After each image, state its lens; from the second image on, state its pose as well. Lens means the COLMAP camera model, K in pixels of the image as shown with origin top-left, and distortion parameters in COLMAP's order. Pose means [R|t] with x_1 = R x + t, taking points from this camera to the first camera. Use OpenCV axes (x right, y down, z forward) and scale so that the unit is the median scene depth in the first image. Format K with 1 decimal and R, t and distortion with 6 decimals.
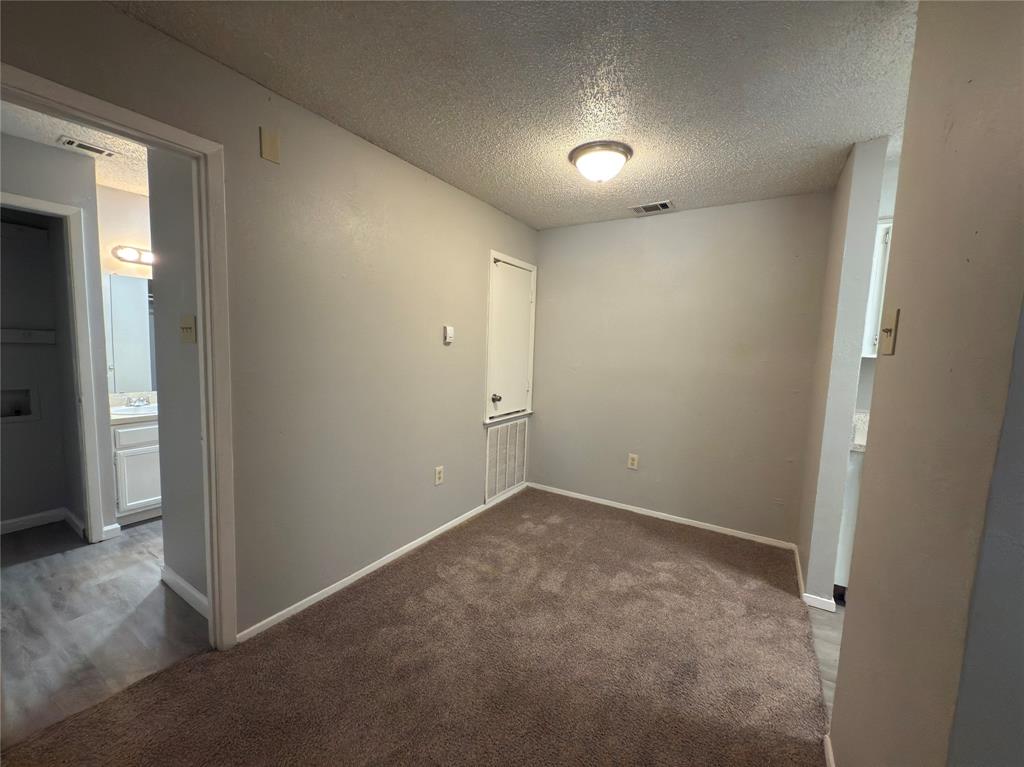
lens RADIAL K [[406.2, 0, 511.7], [0, 406.2, 382.2], [0, 0, 1]] dist [-0.001891, 0.000319]
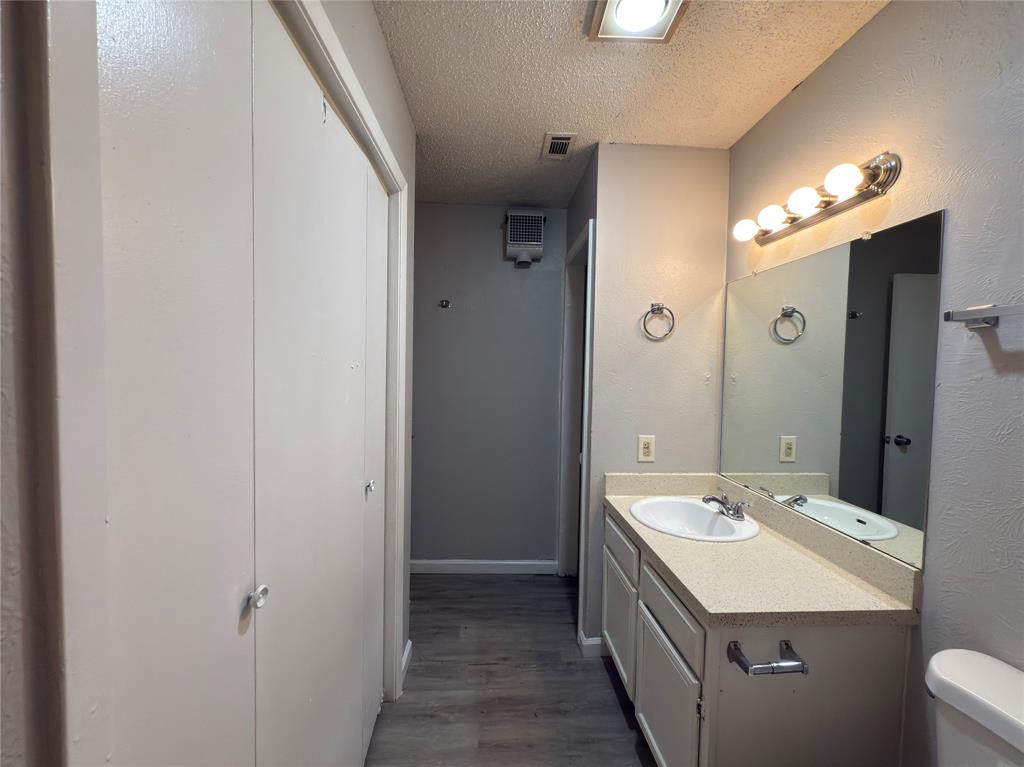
lens RADIAL K [[406.2, 0, 511.7], [0, 406.2, 382.2], [0, 0, 1]] dist [-0.001891, 0.000319]
pose [[-0.814563, -0.023669, -0.579592, -0.439353], [-0.096366, 0.990805, 0.094971, -0.158519], [0.572014, 0.133212, -0.809354, 1.451661]]
